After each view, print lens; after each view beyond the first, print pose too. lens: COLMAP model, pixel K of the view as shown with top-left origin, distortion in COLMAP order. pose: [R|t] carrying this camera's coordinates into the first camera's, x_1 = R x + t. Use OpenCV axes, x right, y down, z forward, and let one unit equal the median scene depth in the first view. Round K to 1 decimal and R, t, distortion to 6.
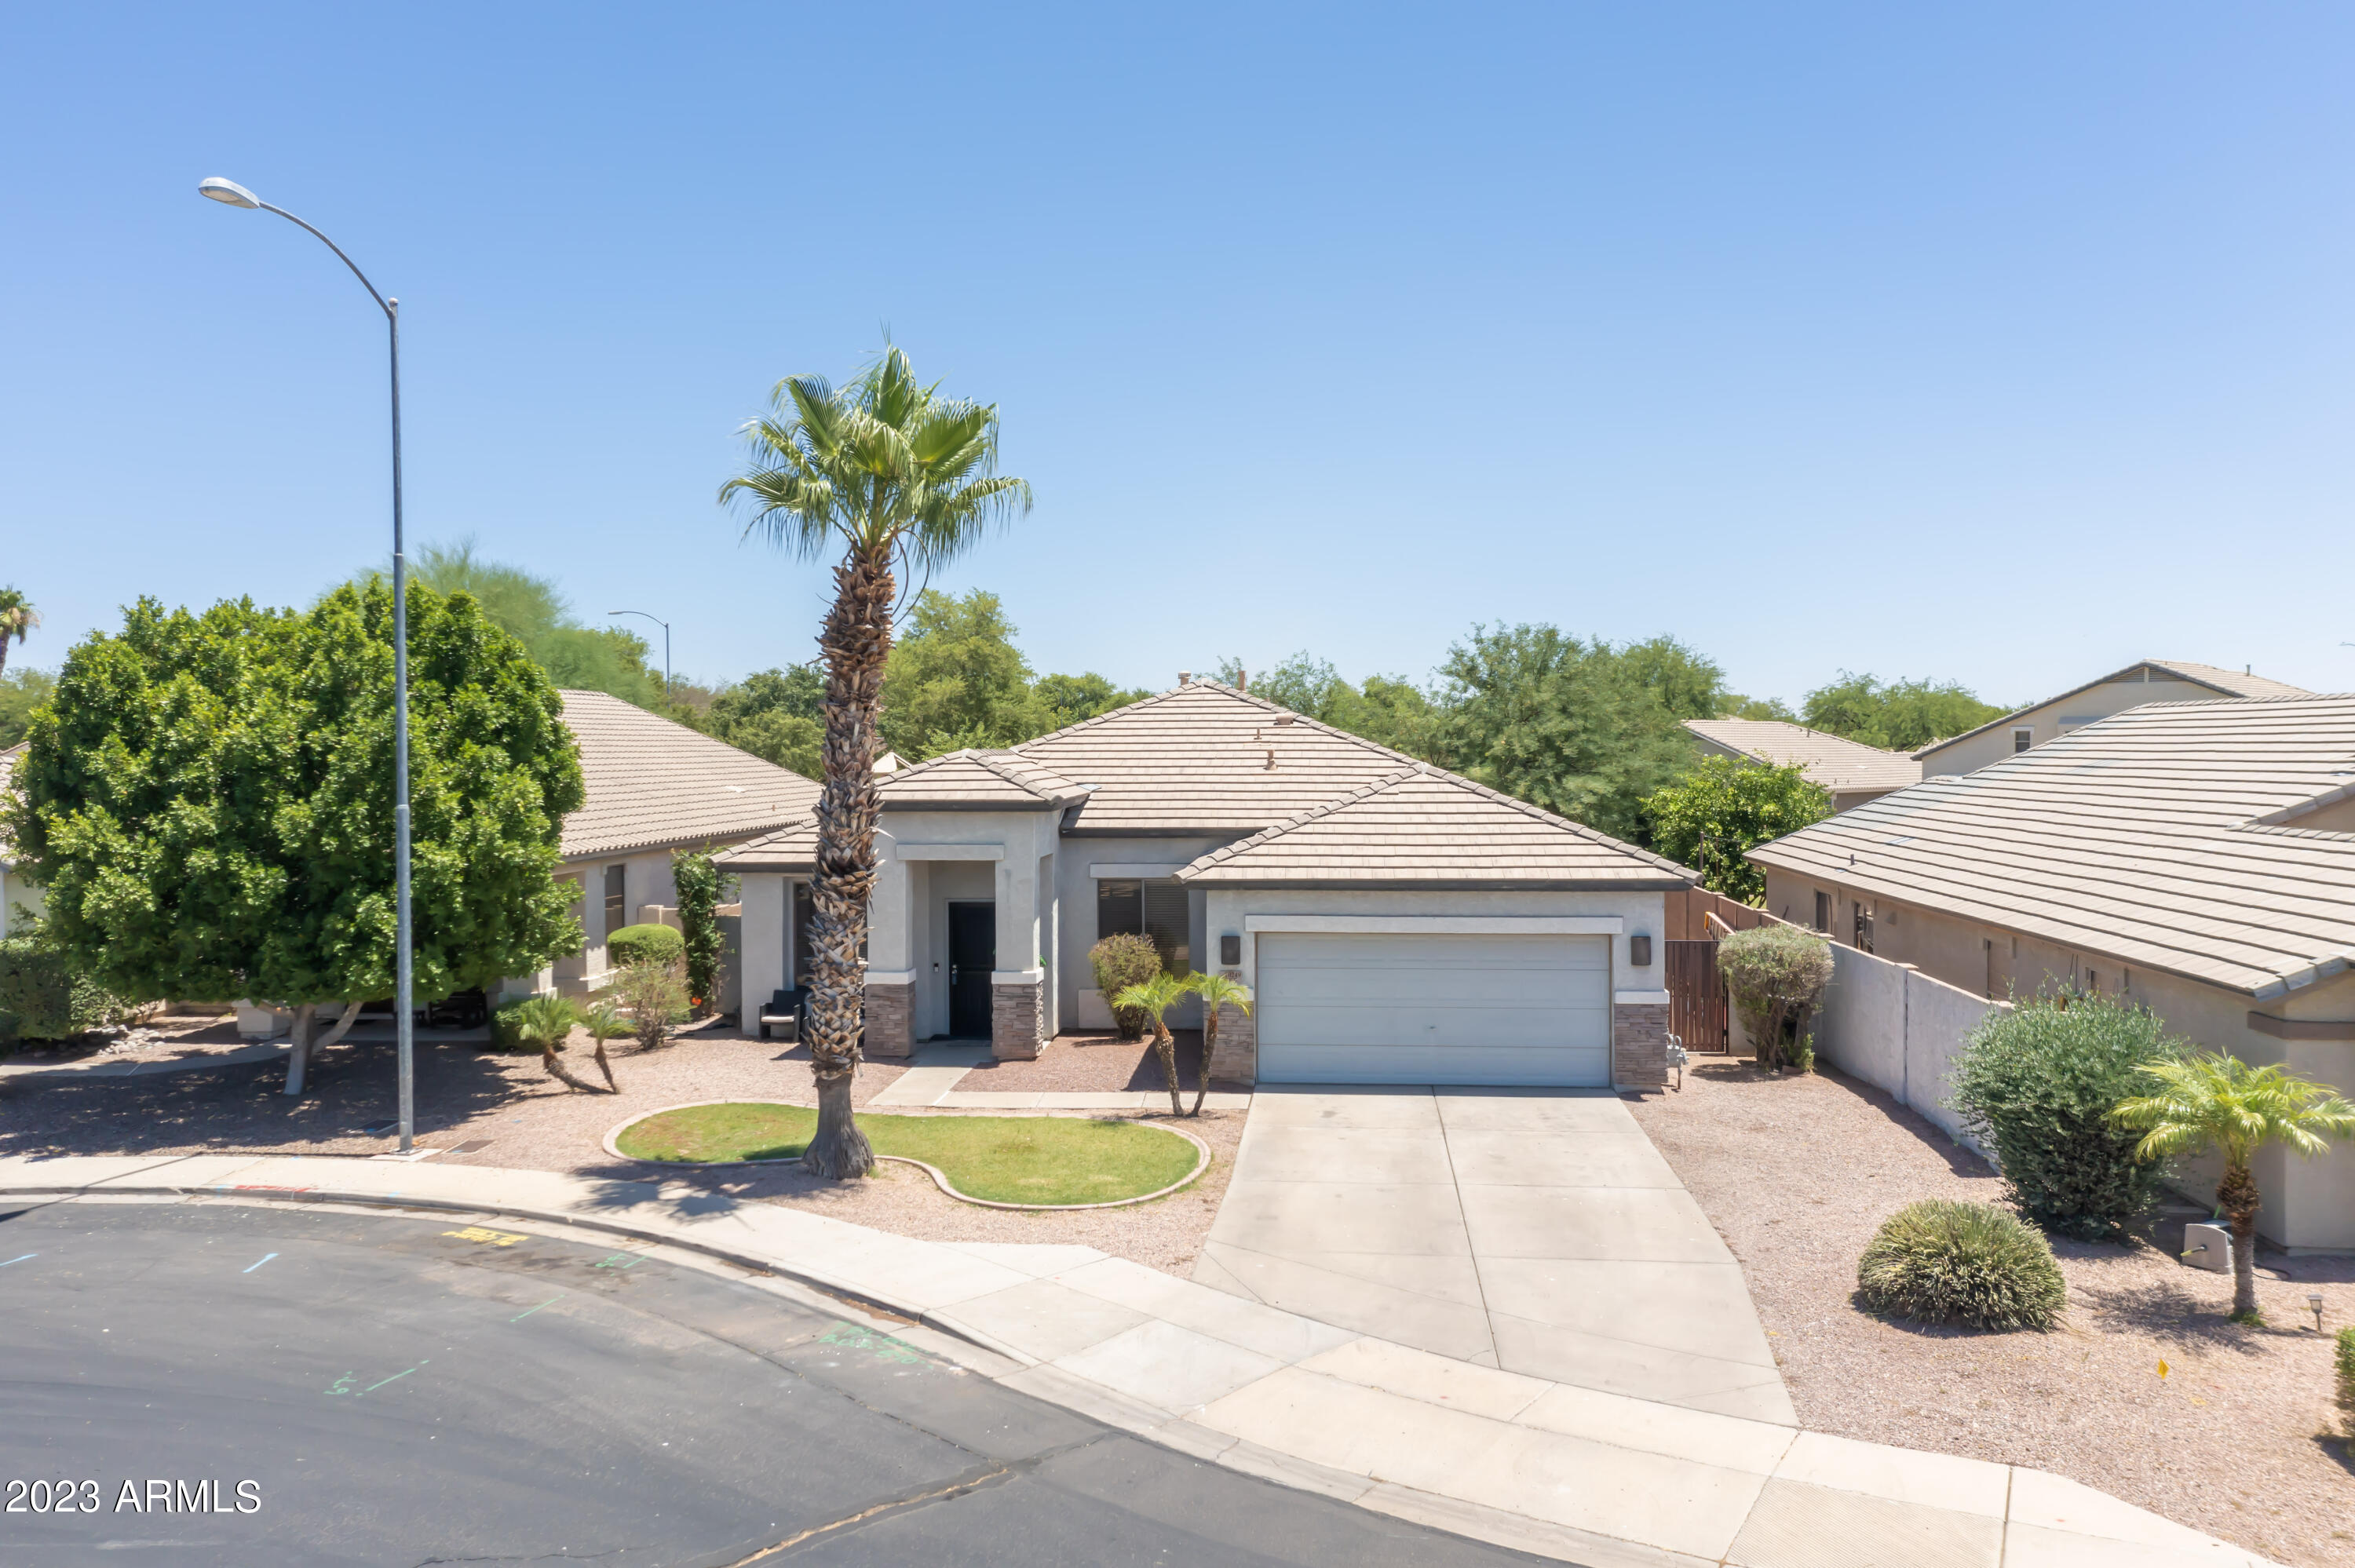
lens RADIAL K [[1841.1, 0, 1174.4], [0, 1841.1, 780.5], [0, 0, 1]] dist [0.000918, 0.012381]
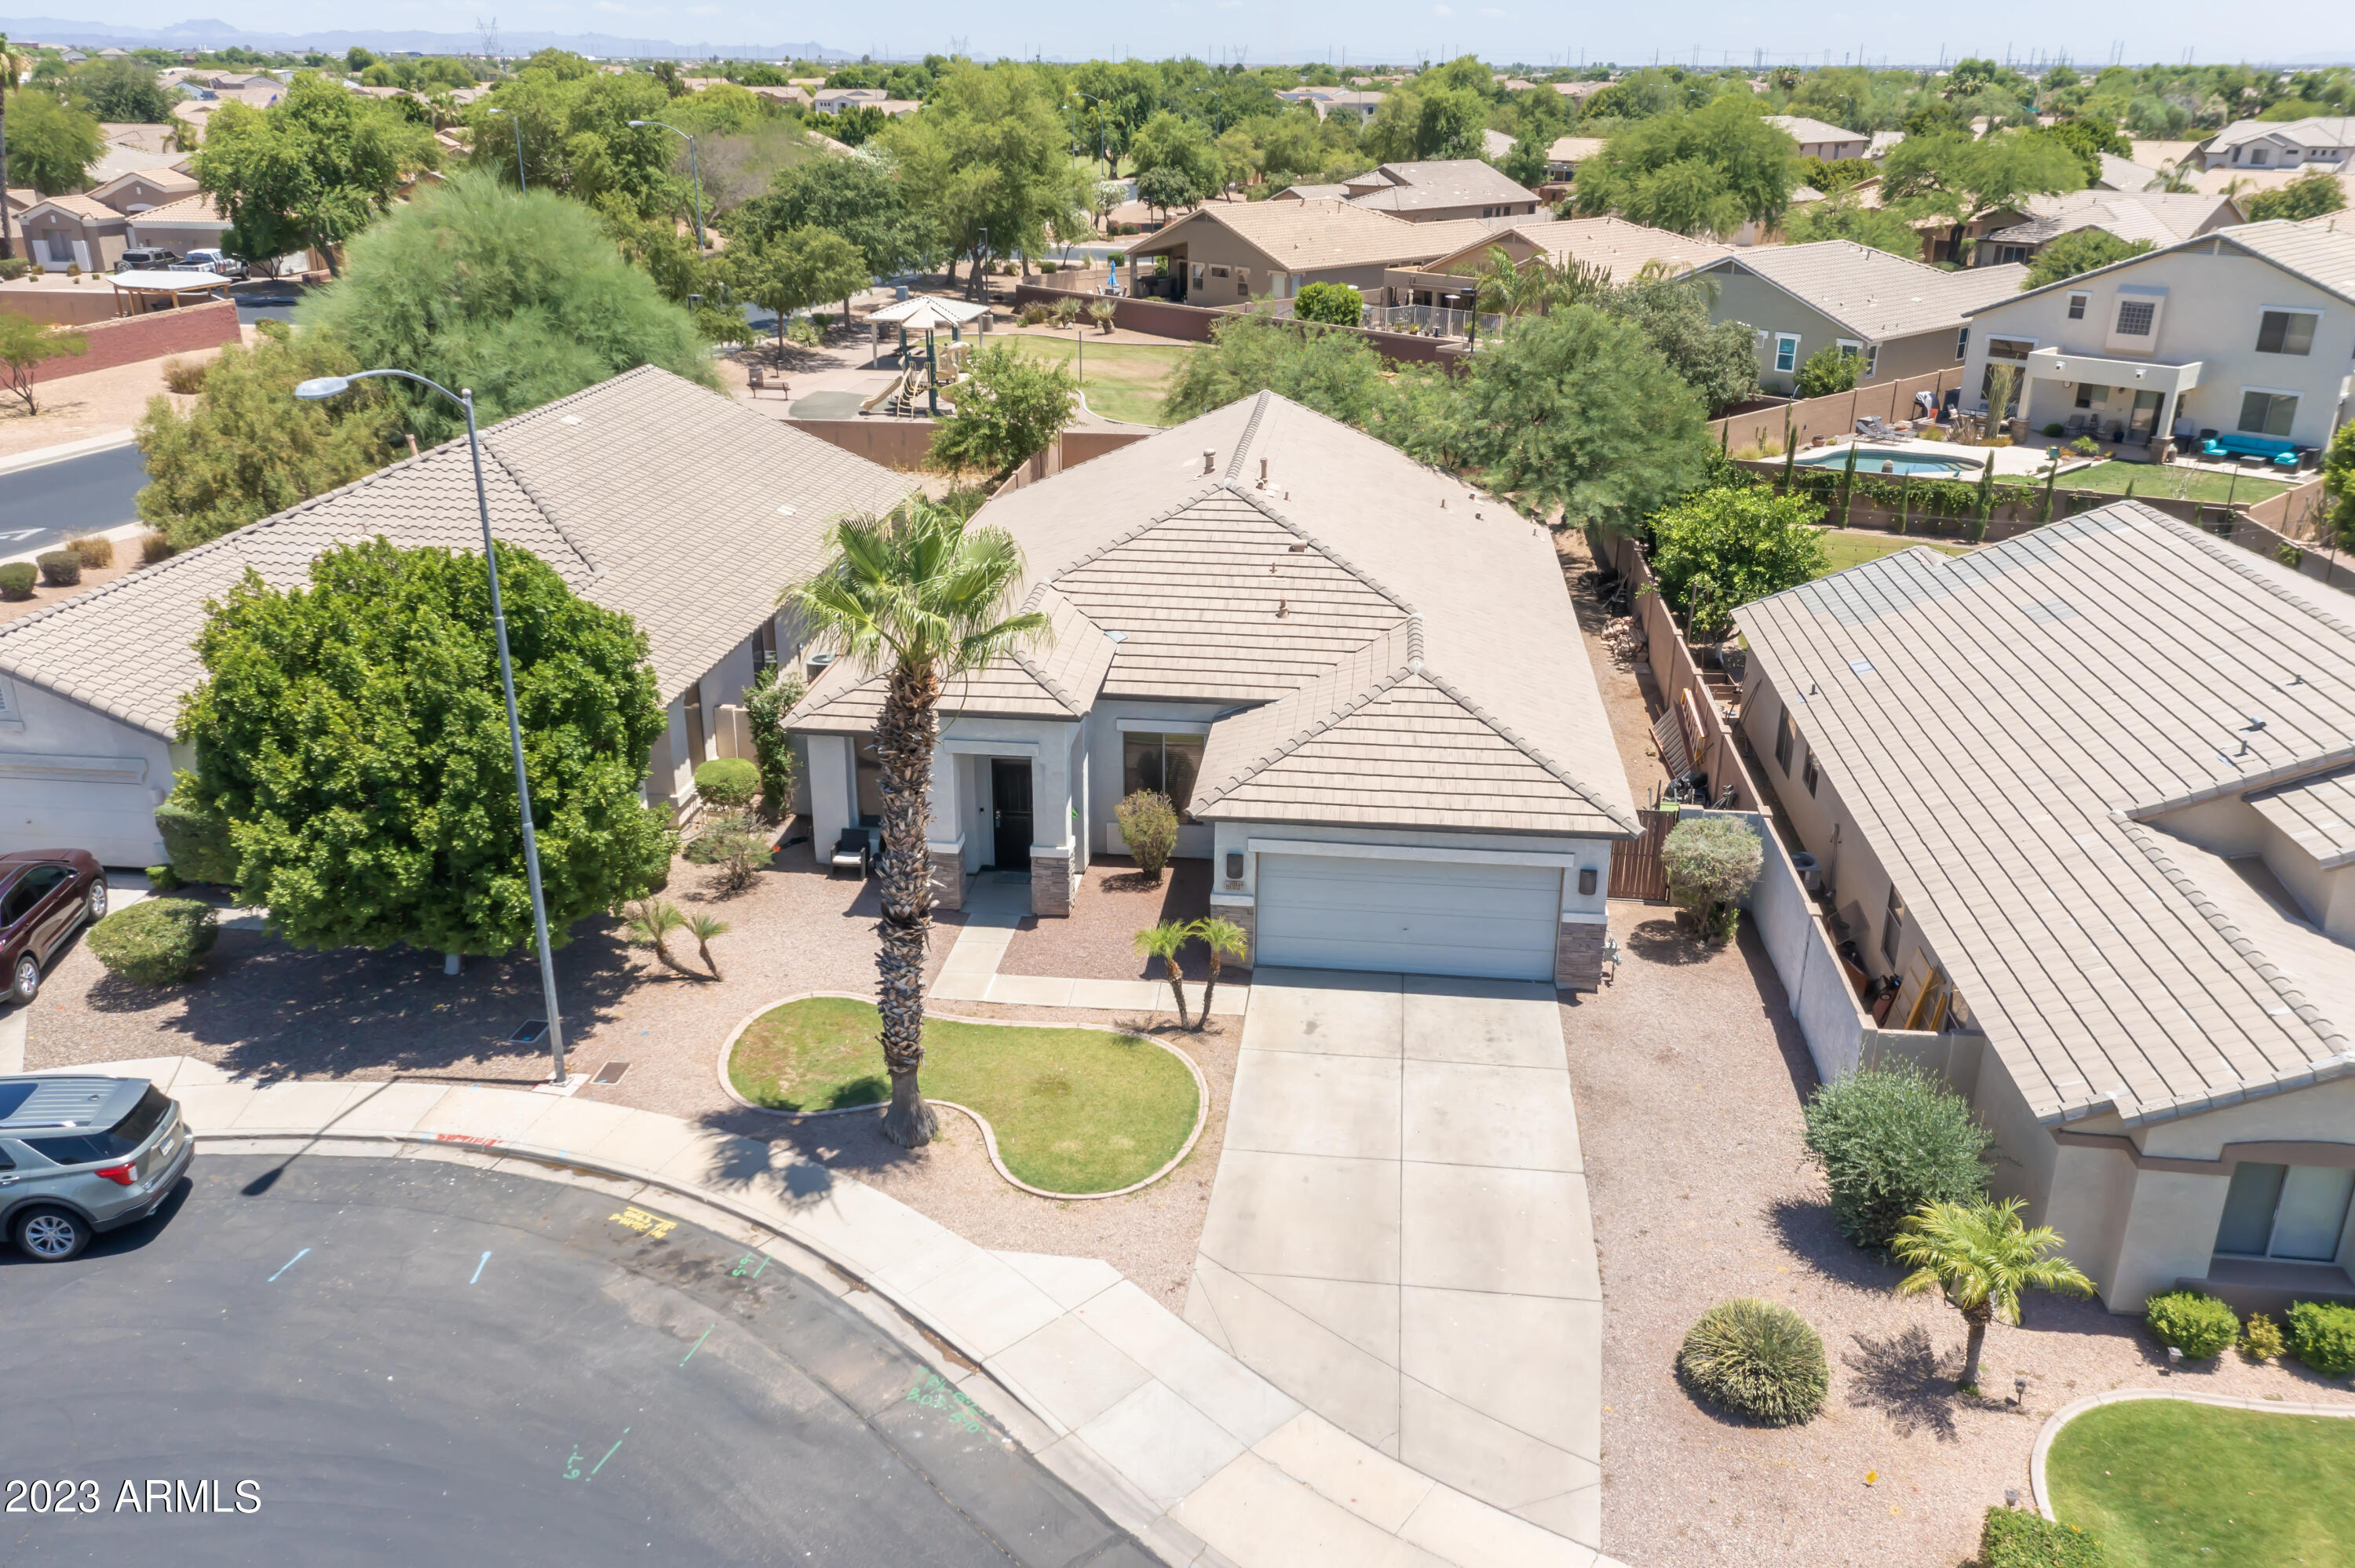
lens RADIAL K [[1843.5, 0, 1177.5], [0, 1843.5, 784.0], [0, 0, 1]] dist [0.016058, -0.005007]
pose [[0.999679, 0.015191, -0.020253, 0.020033], [-0.007269, 0.938517, 0.345157, -0.416571], [0.024251, -0.344899, 0.938327, -0.087595]]
